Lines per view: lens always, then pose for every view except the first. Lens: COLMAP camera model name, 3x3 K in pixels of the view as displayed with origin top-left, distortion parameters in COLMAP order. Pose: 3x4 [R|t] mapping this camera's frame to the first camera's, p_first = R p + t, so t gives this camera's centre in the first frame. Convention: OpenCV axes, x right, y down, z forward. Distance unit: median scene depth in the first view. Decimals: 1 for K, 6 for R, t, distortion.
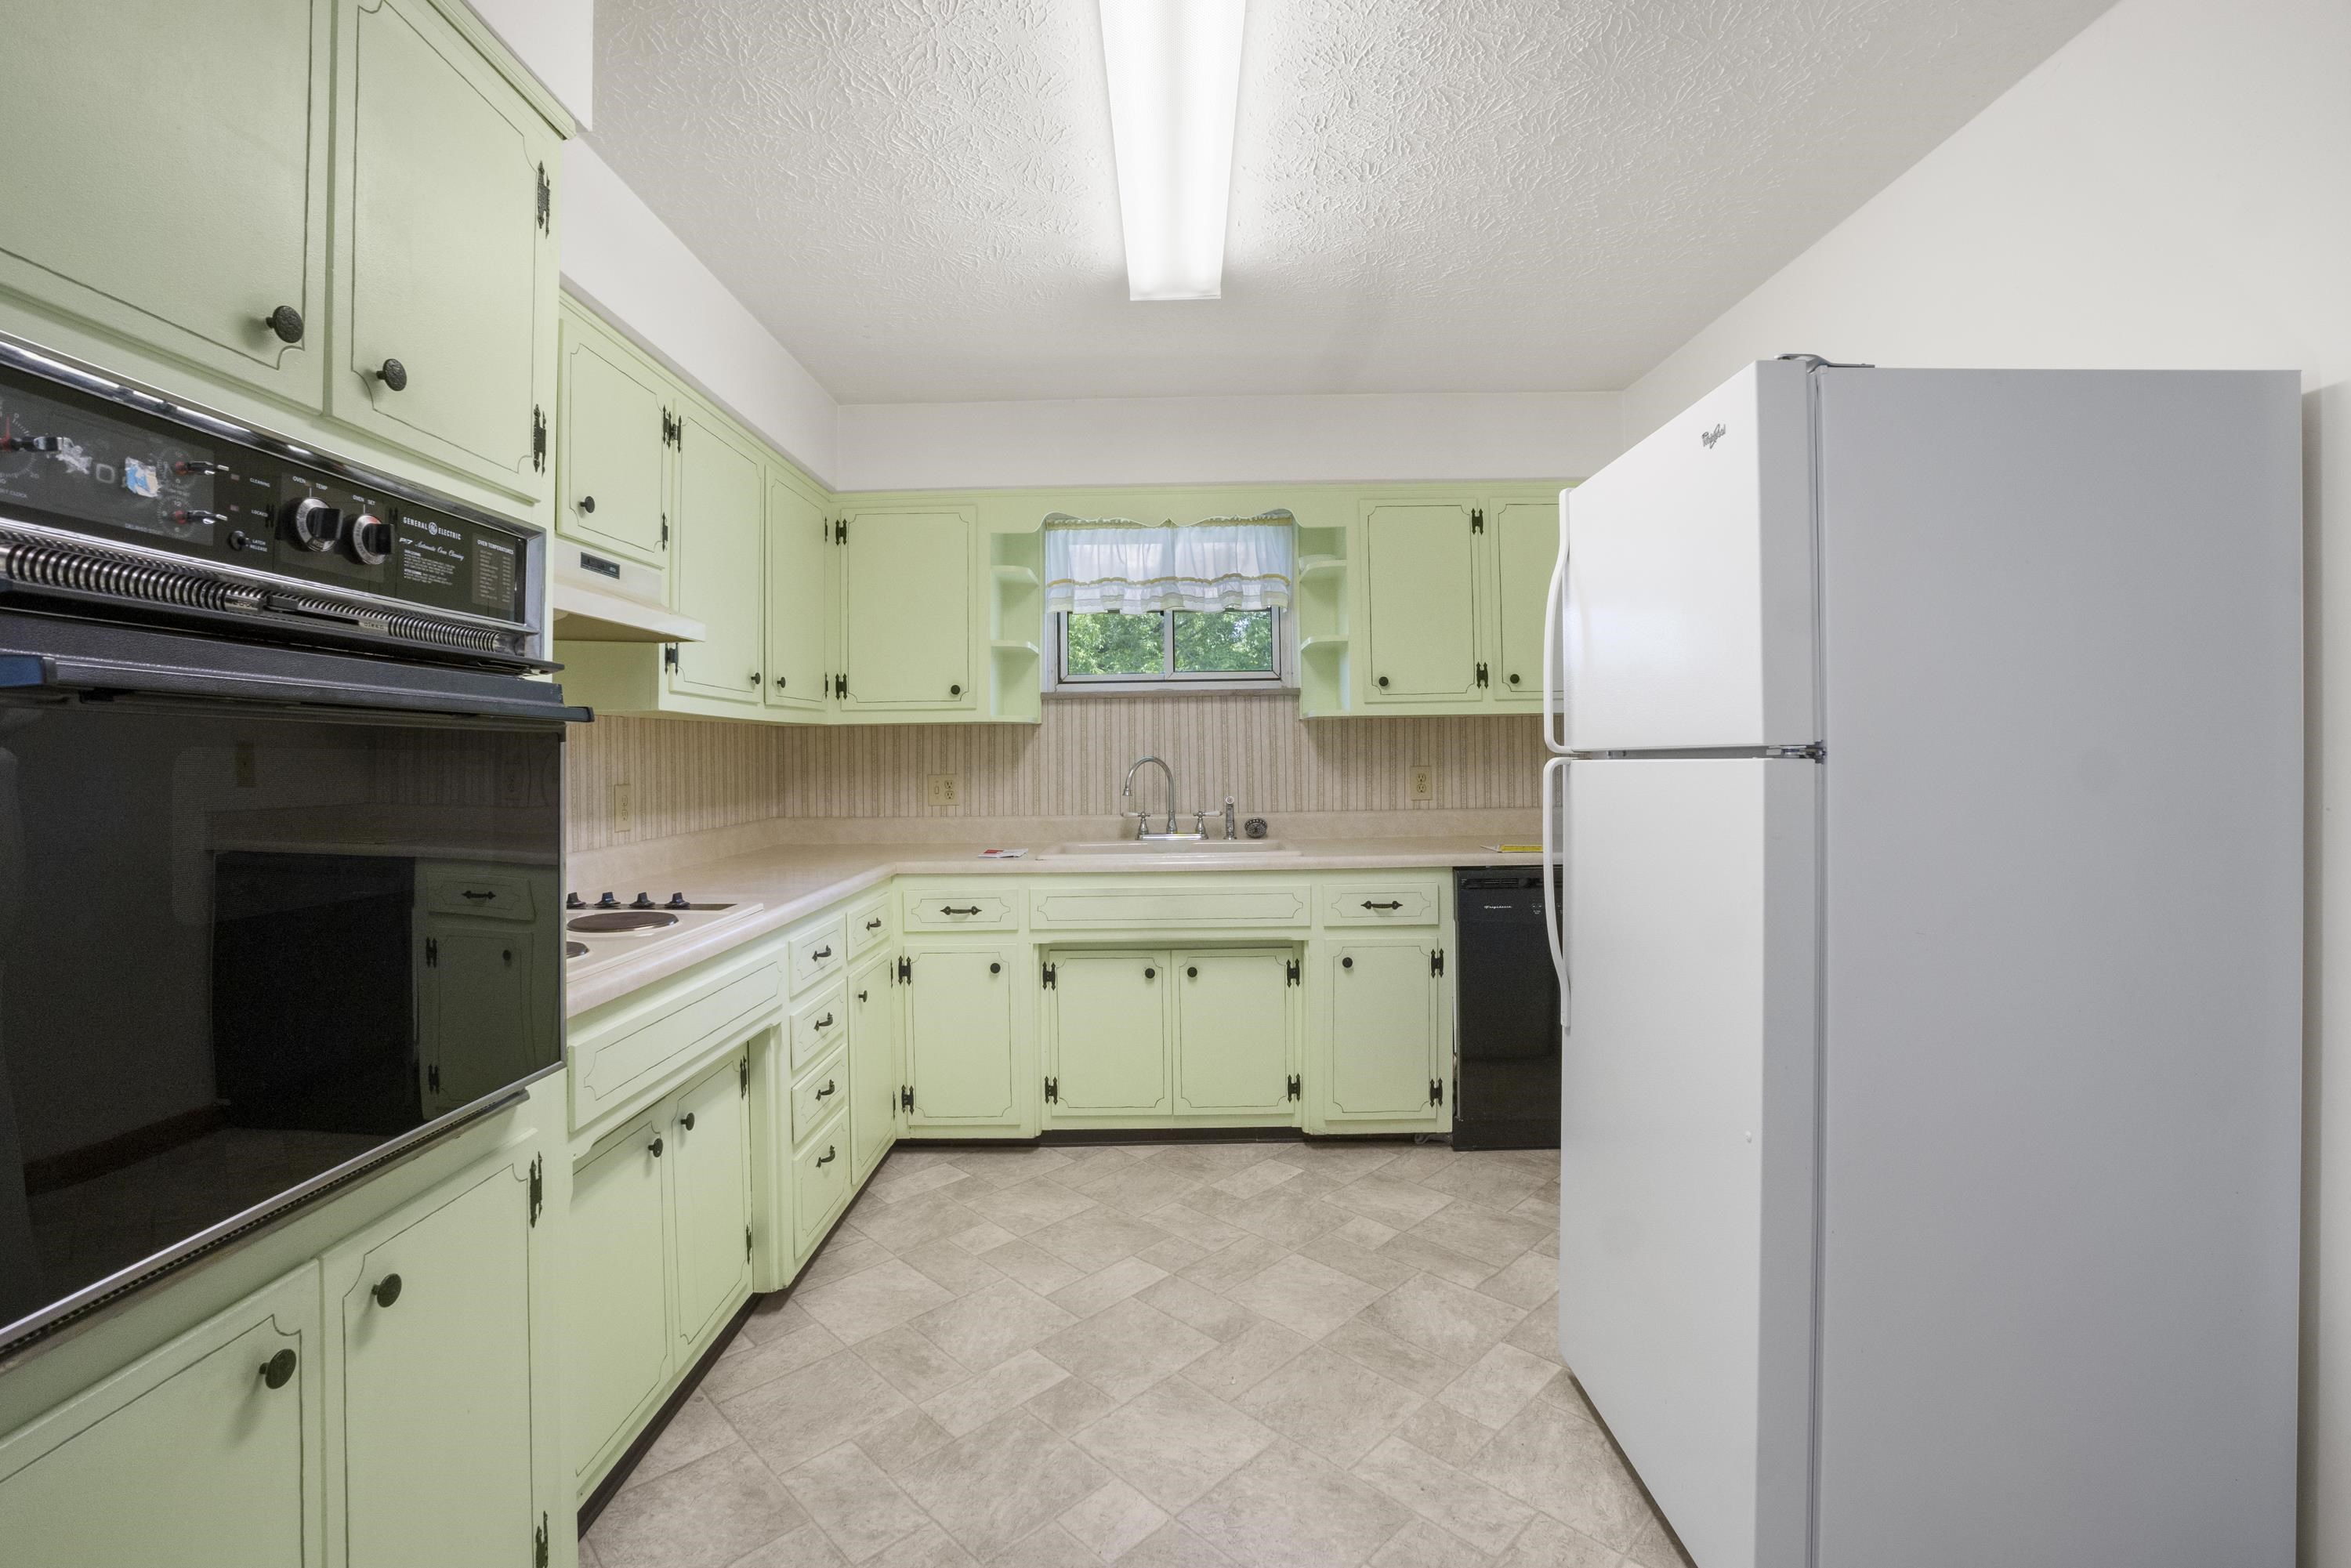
lens RADIAL K [[1009.5, 0, 1173.1], [0, 1009.5, 745.6], [0, 0, 1]] dist [-0.031376, 0.000041]
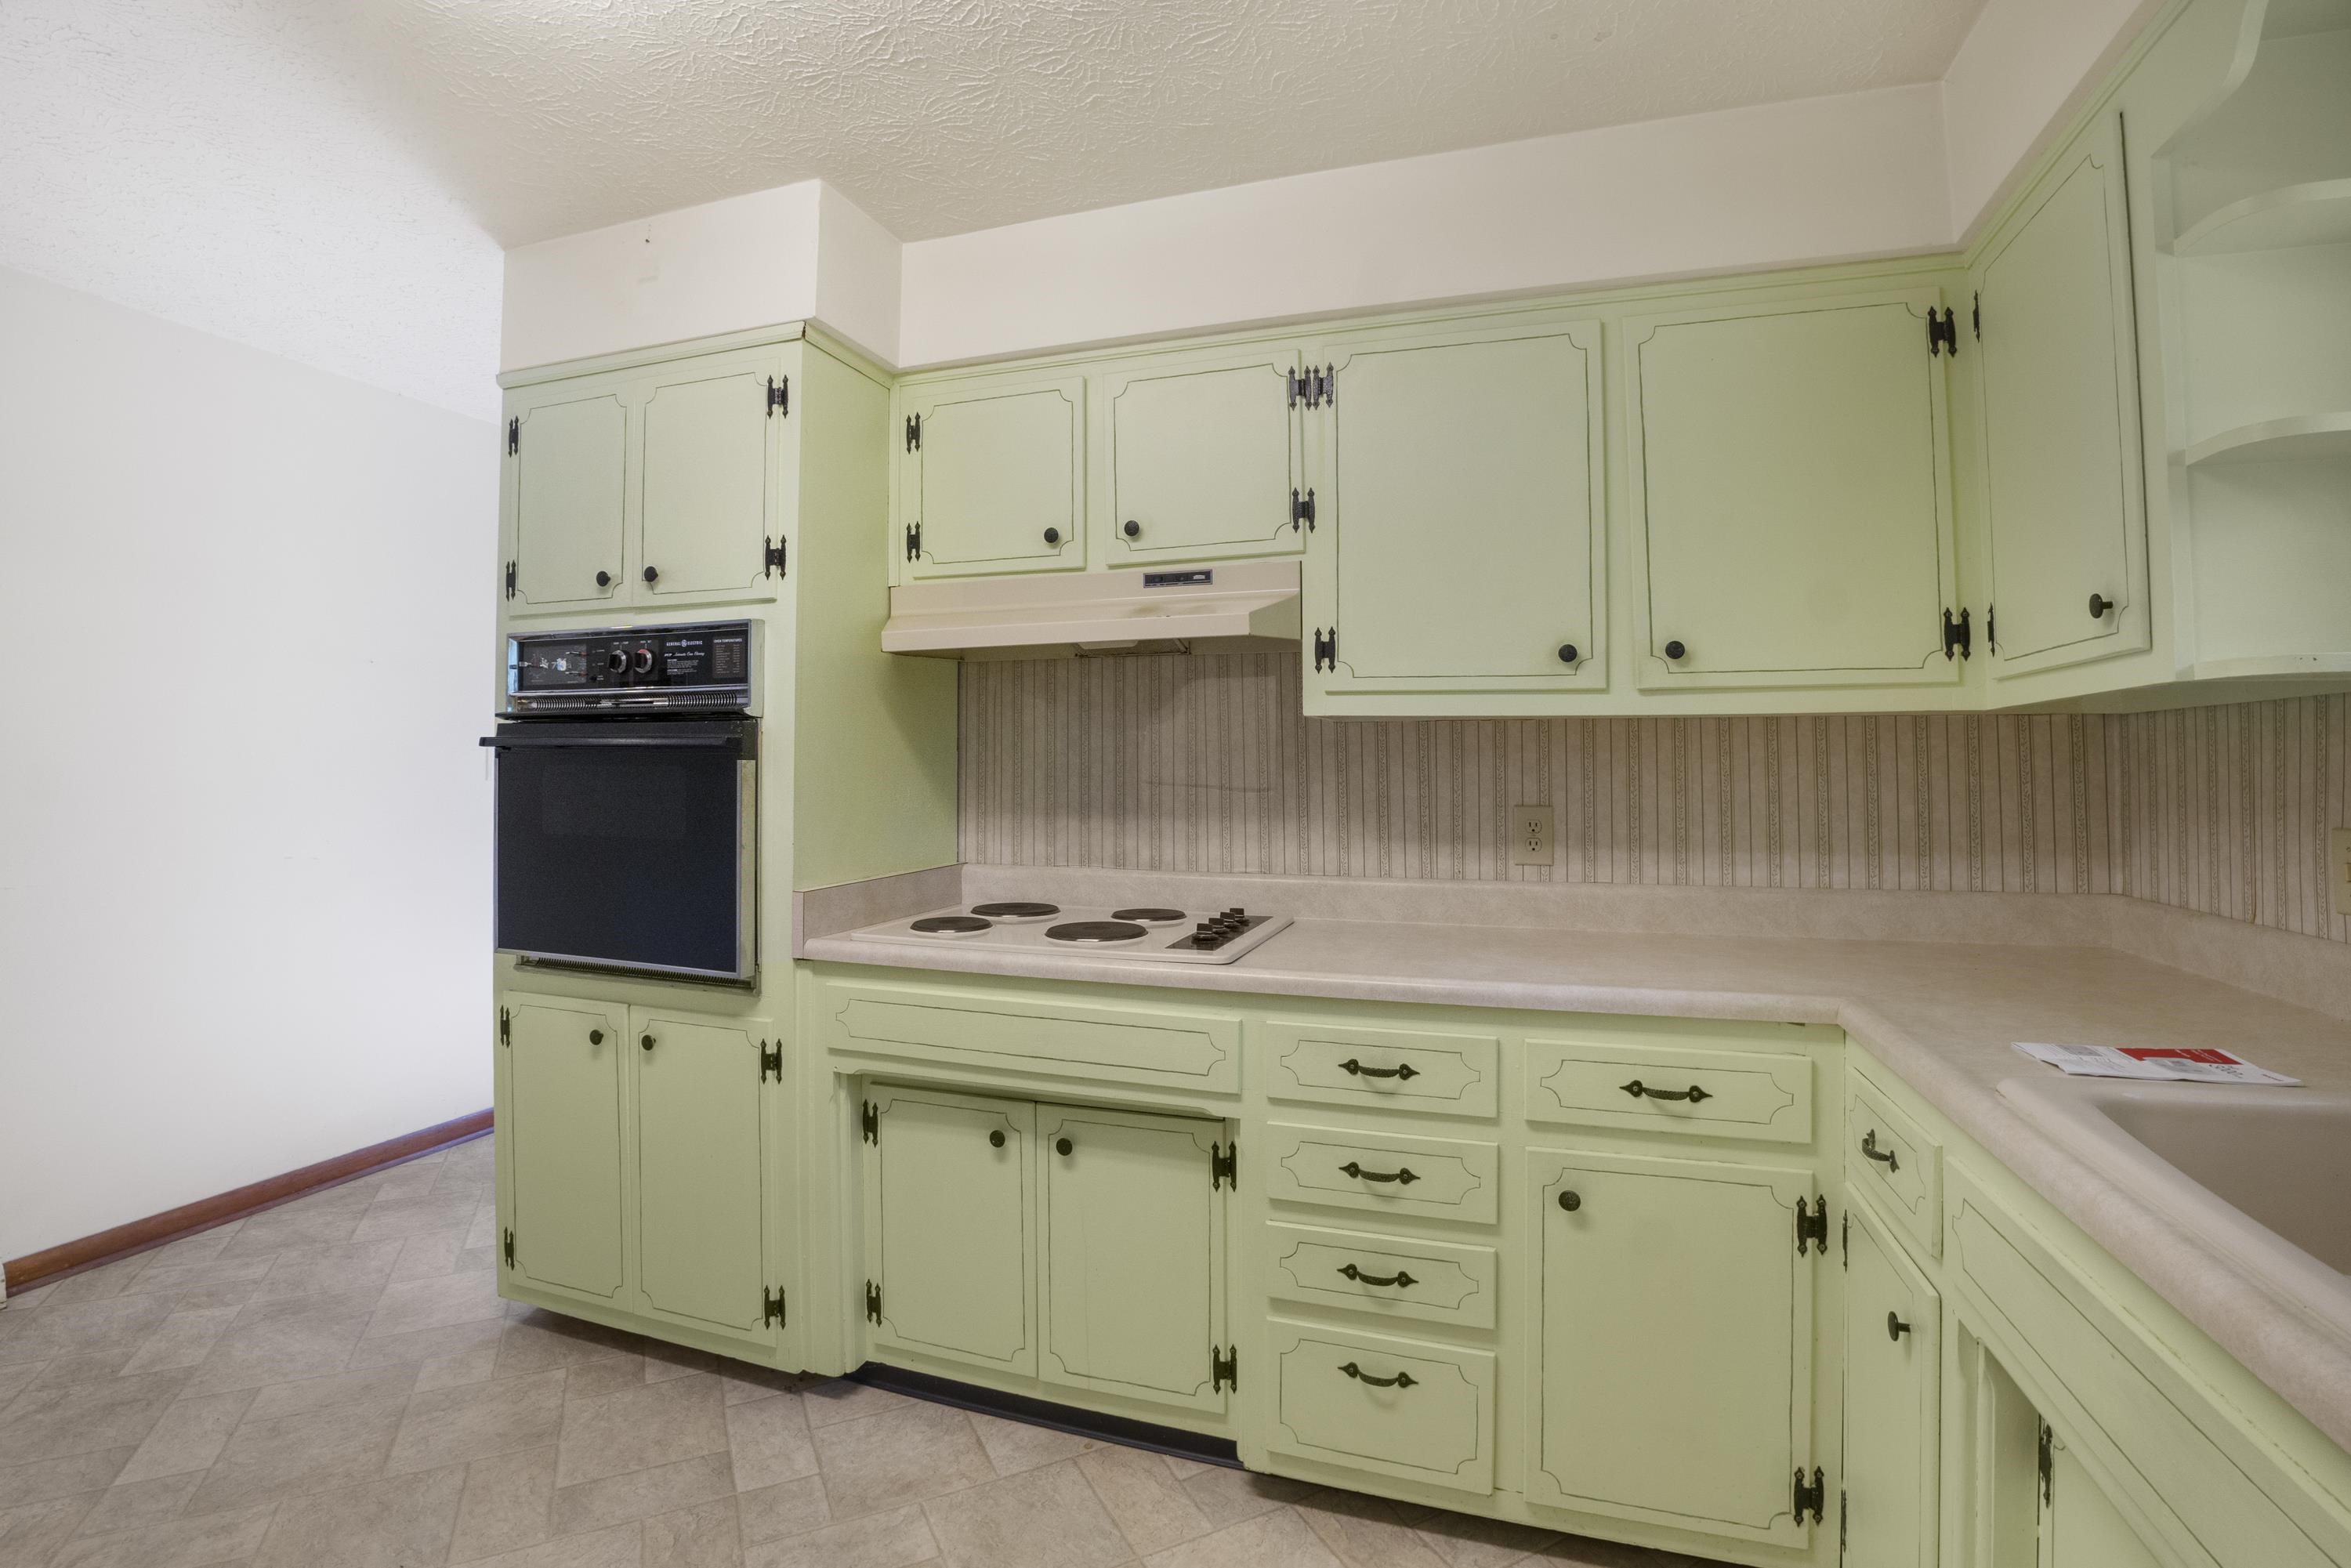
lens RADIAL K [[1048.9, 0, 1176.3], [0, 1048.9, 733.8], [0, 0, 1]] dist [-0.054959, -0.000020]
pose [[-0.309924, -0.018497, -0.950581, 0.476699], [0.008658, 0.999714, -0.022276, -0.002372], [0.950722, -0.015134, -0.309676, 1.509399]]
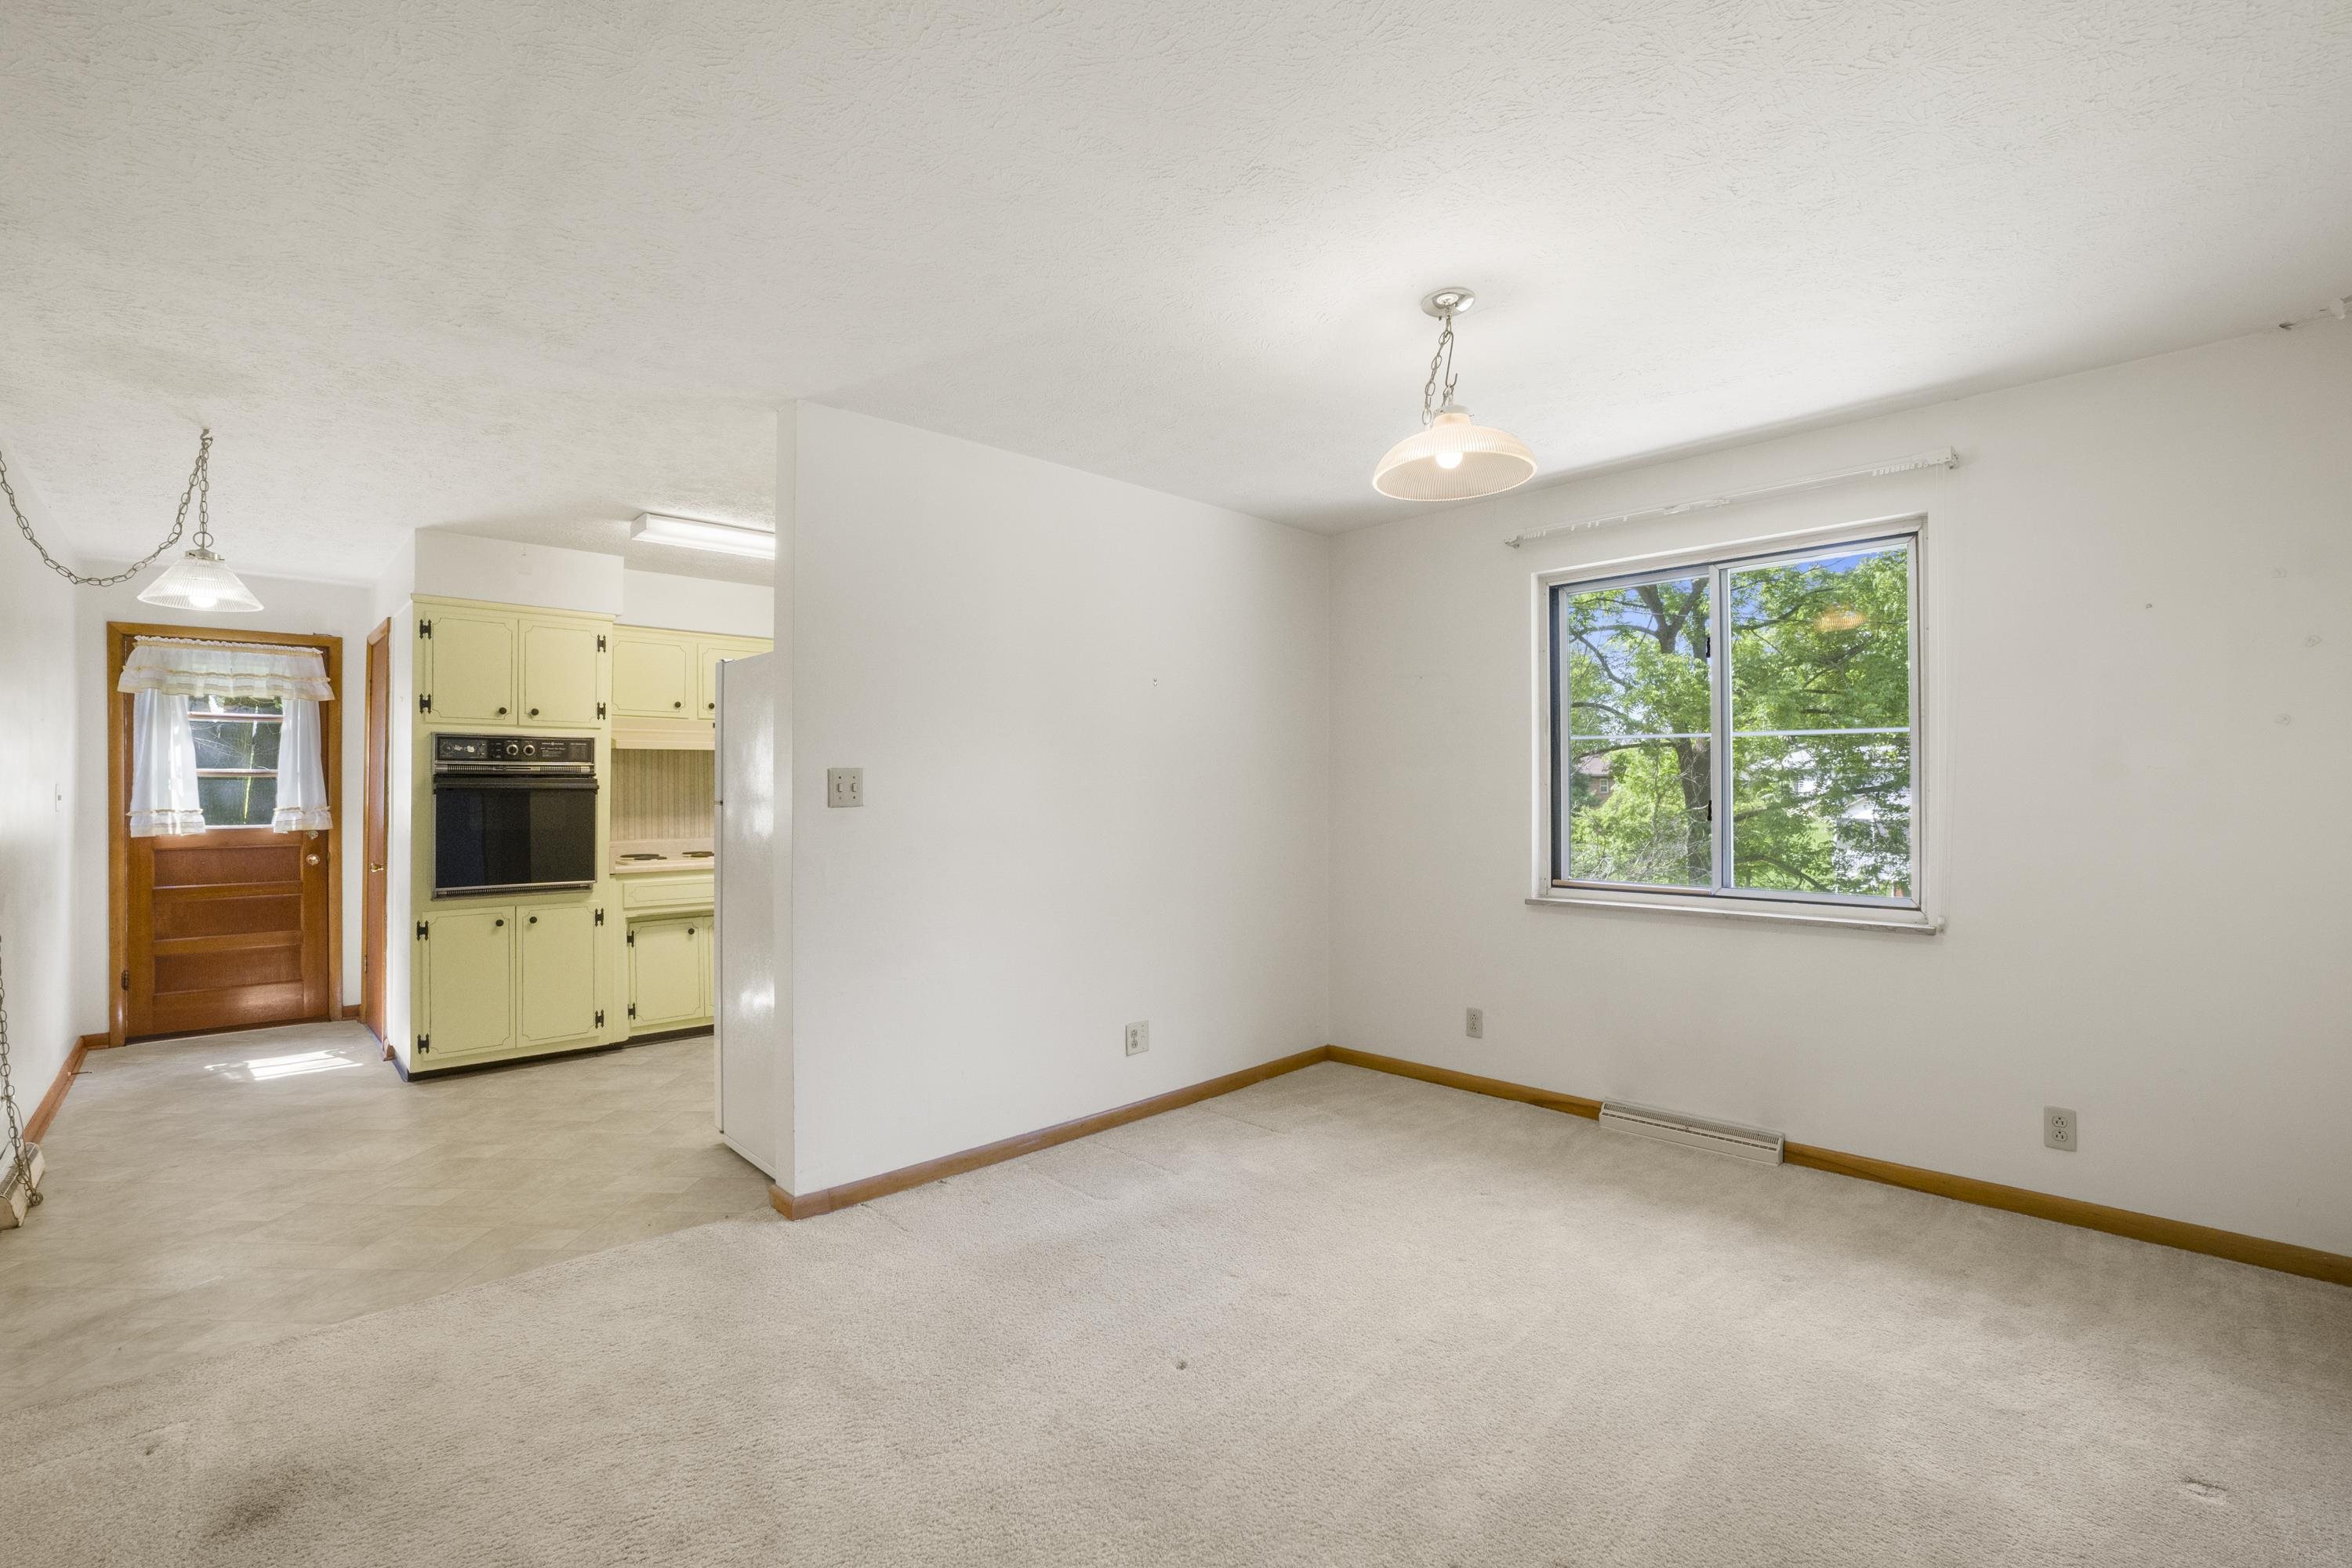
lens RADIAL K [[1064.5, 0, 1176.0], [0, 1064.5, 784.0], [0, 0, 1]] dist [-0.000423, 0.000190]
pose [[0.708810, 0.003674, -0.705390, 2.645691], [0.003137, 0.999960, 0.008361, -0.048911], [0.705392, -0.008139, 0.708770, -0.204010]]
